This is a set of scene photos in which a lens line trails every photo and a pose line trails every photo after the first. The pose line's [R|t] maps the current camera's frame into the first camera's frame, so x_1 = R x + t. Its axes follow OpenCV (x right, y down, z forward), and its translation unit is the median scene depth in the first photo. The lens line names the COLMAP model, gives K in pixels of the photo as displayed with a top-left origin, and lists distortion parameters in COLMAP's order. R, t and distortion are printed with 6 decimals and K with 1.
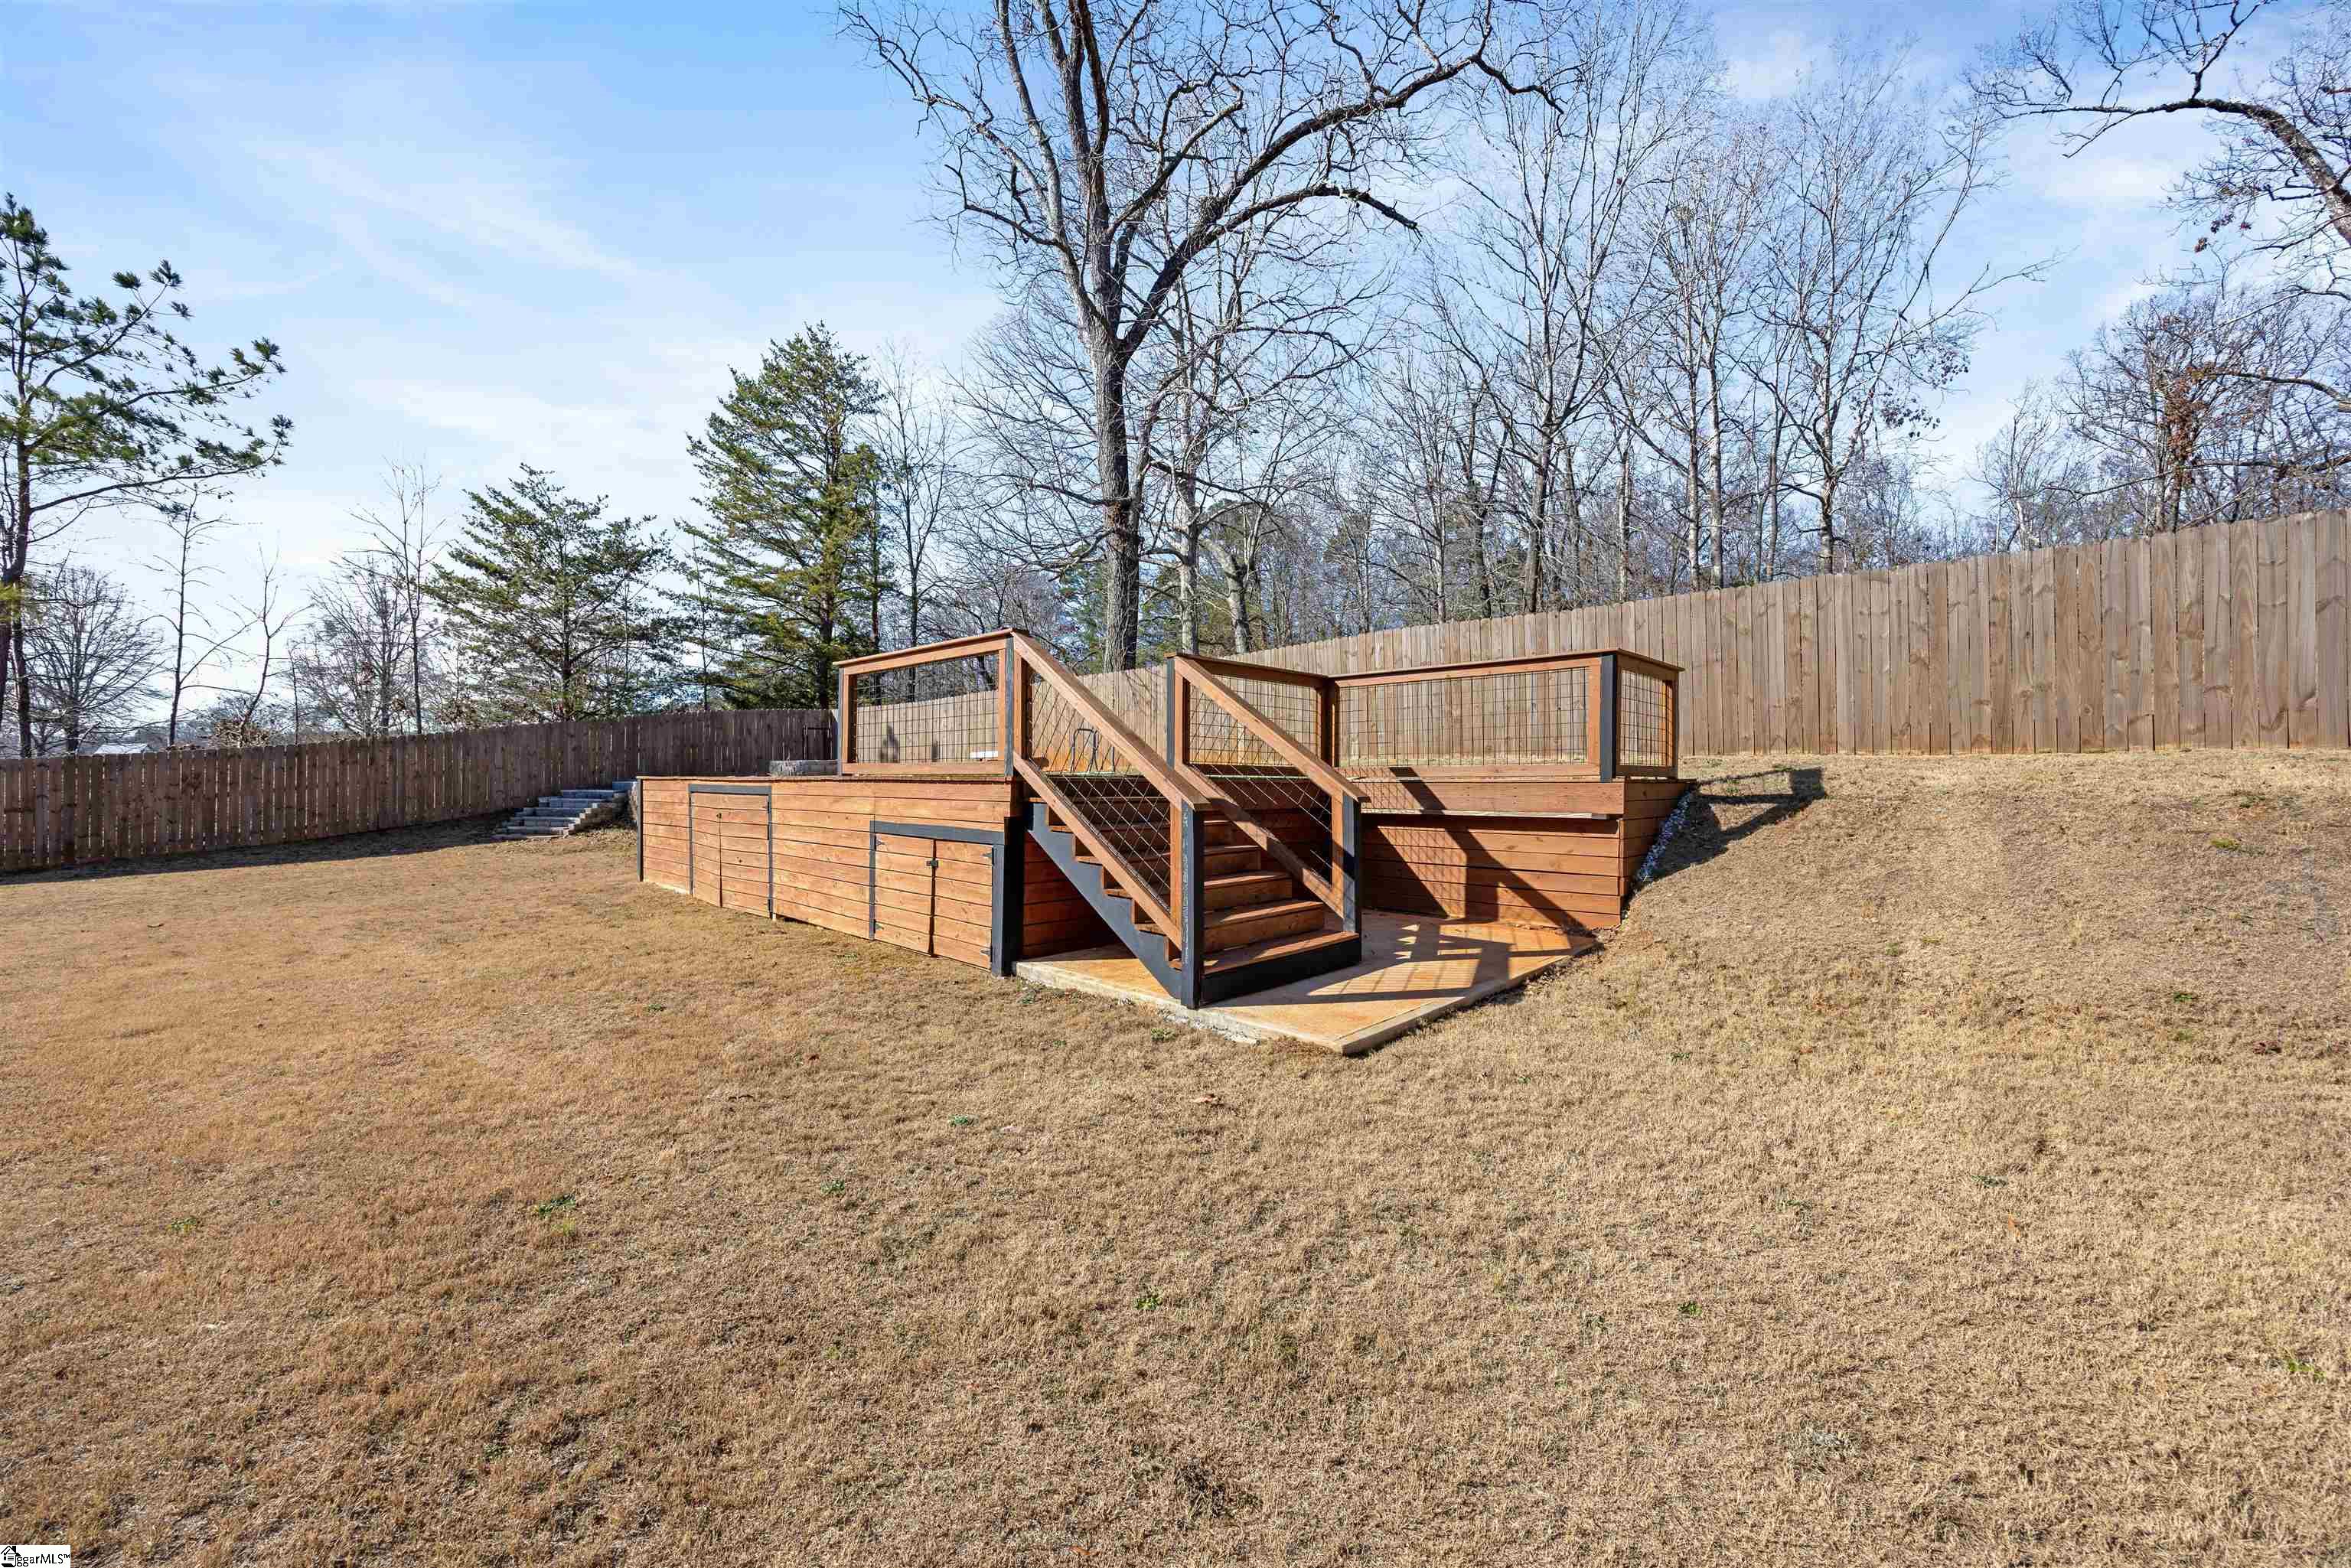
lens RADIAL K [[908.8, 0, 1155.6], [0, 908.8, 797.6], [0, 0, 1]] dist [0.002194, 0.000153]
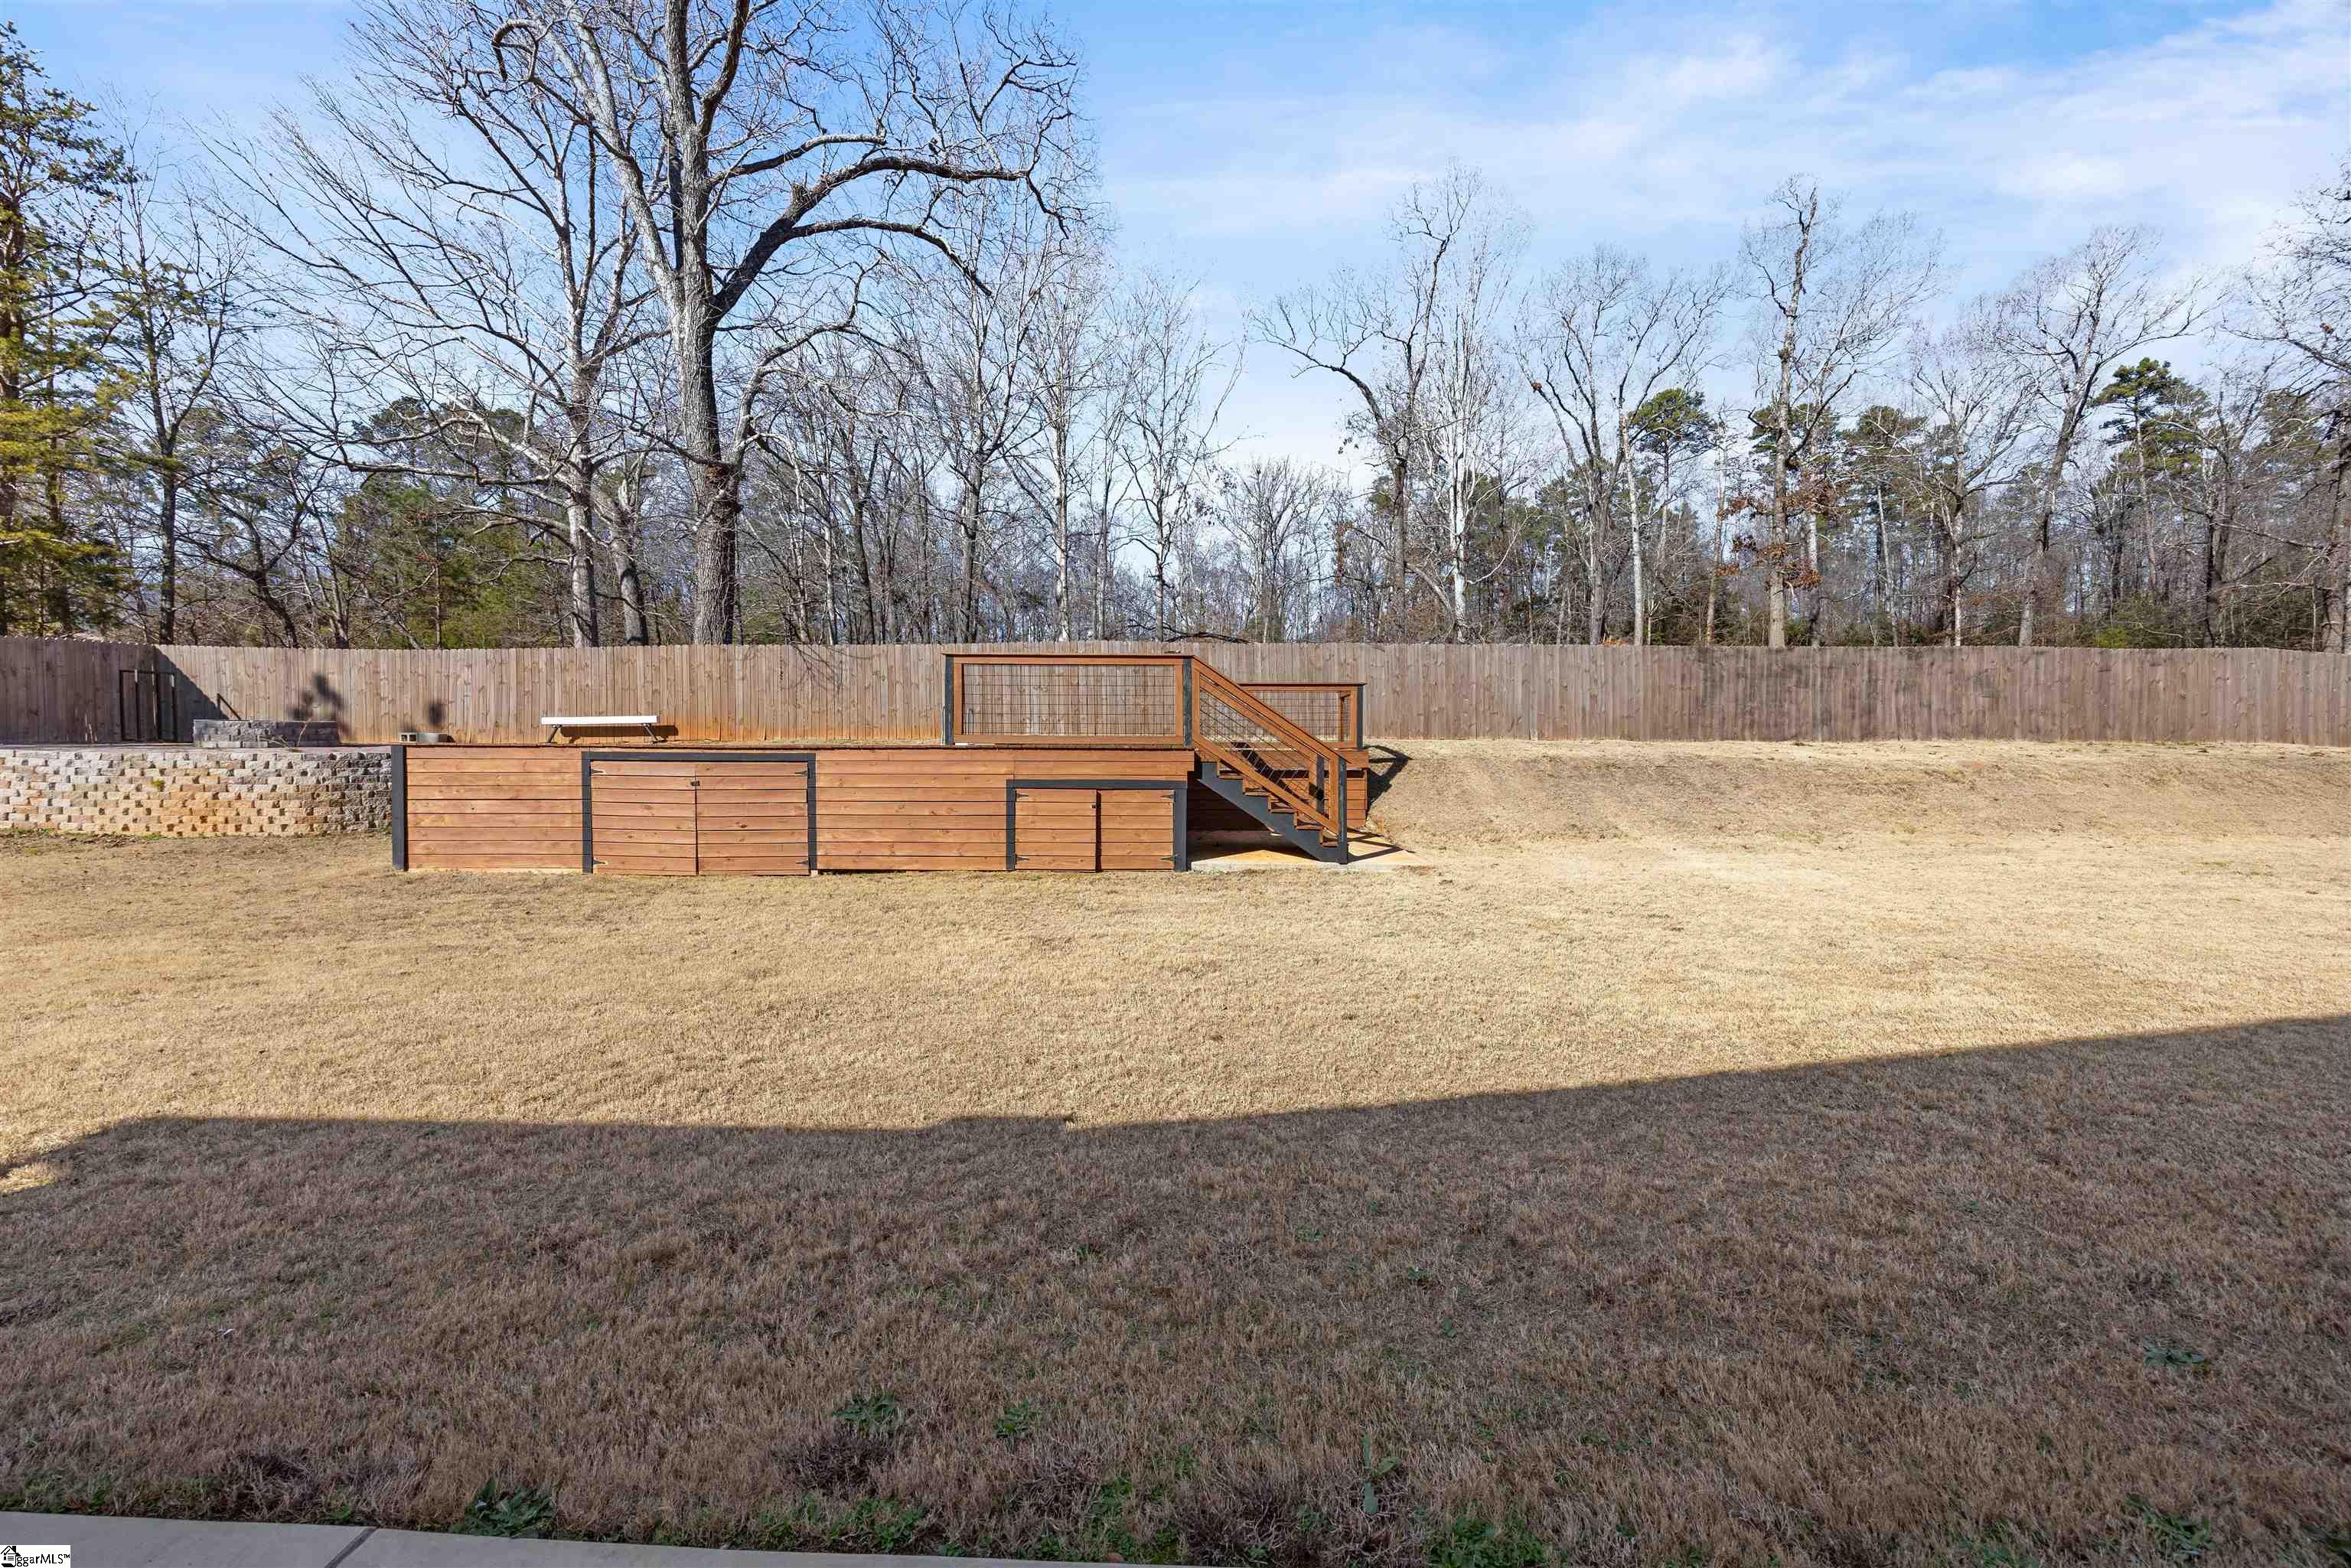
lens RADIAL K [[908.8, 0, 1163.3], [0, 908.8, 791.9], [0, 0, 1]] dist [0.002194, 0.000153]
pose [[0.717672, -0.026764, 0.695867, -0.387172], [0.010265, 0.999559, 0.027858, 0.003383], [-0.696306, -0.012849, 0.717630, -0.037009]]
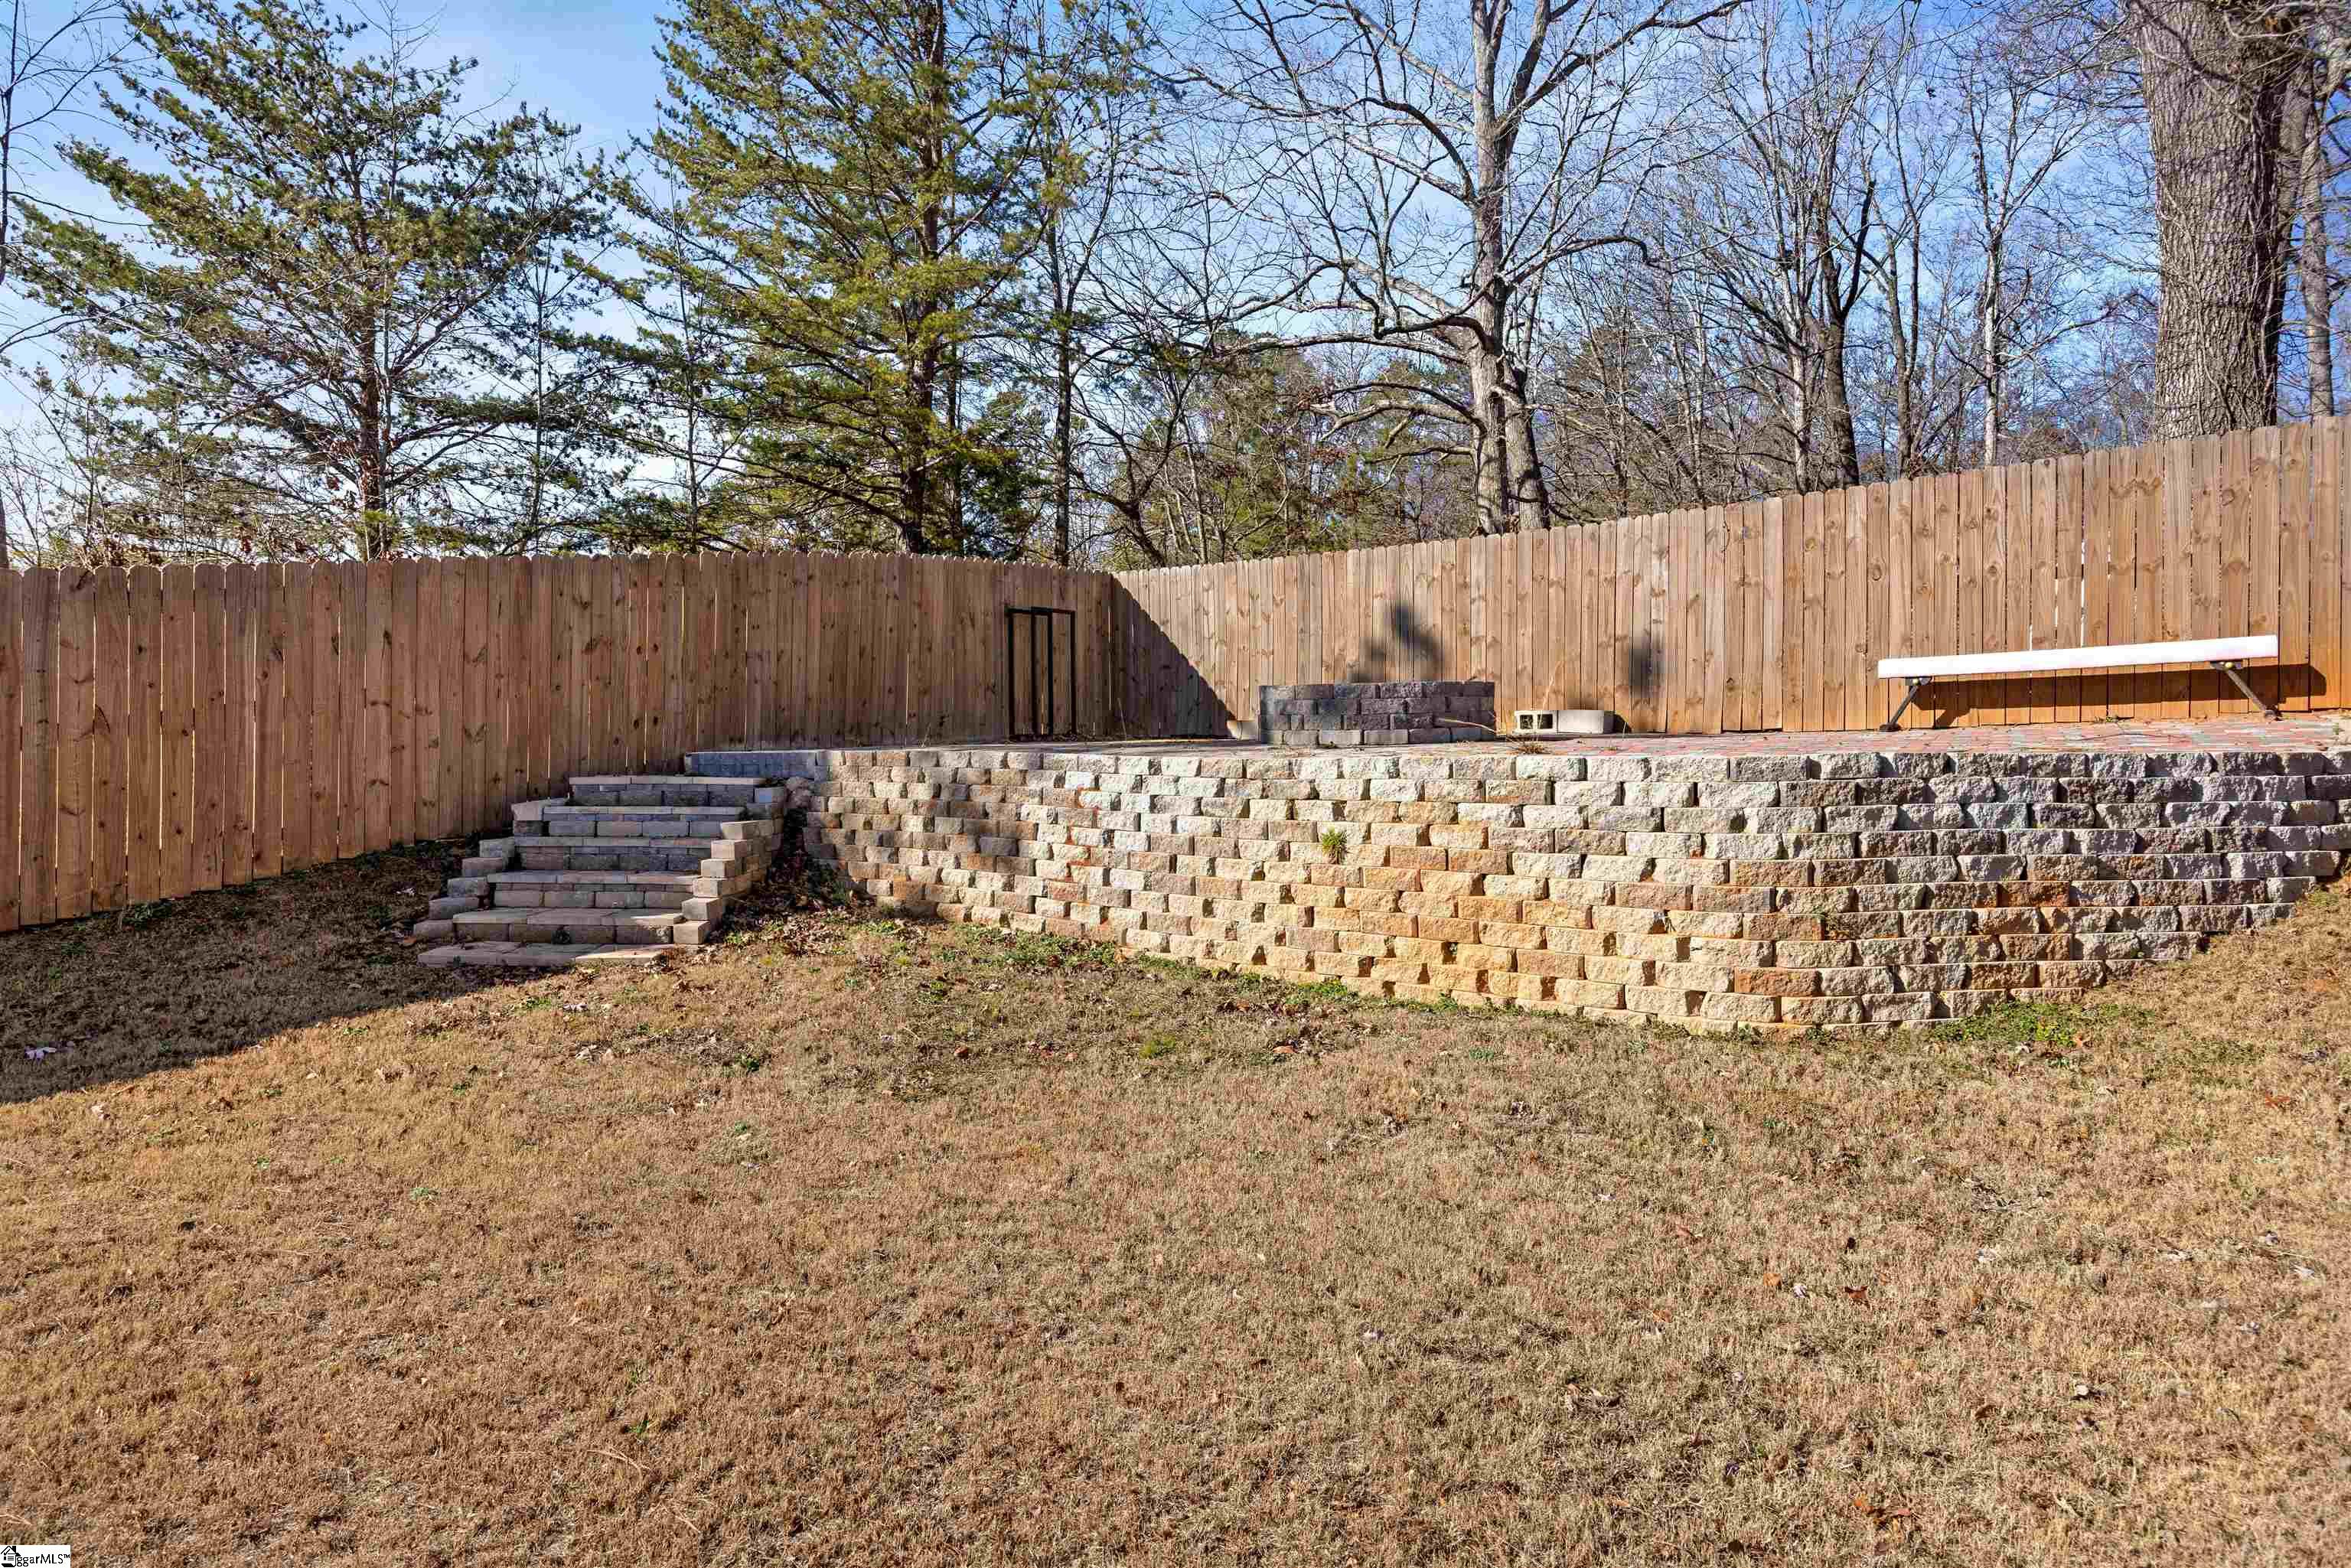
lens RADIAL K [[1295.8, 0, 1168.5], [0, 1295.8, 769.7], [0, 0, 1]] dist [0.017556, 0.002305]
pose [[0.994254, -0.006738, 0.106833, -0.519590], [0.007550, 0.999946, -0.007206, -0.007786], [-0.106778, 0.007972, 0.994251, 0.559174]]
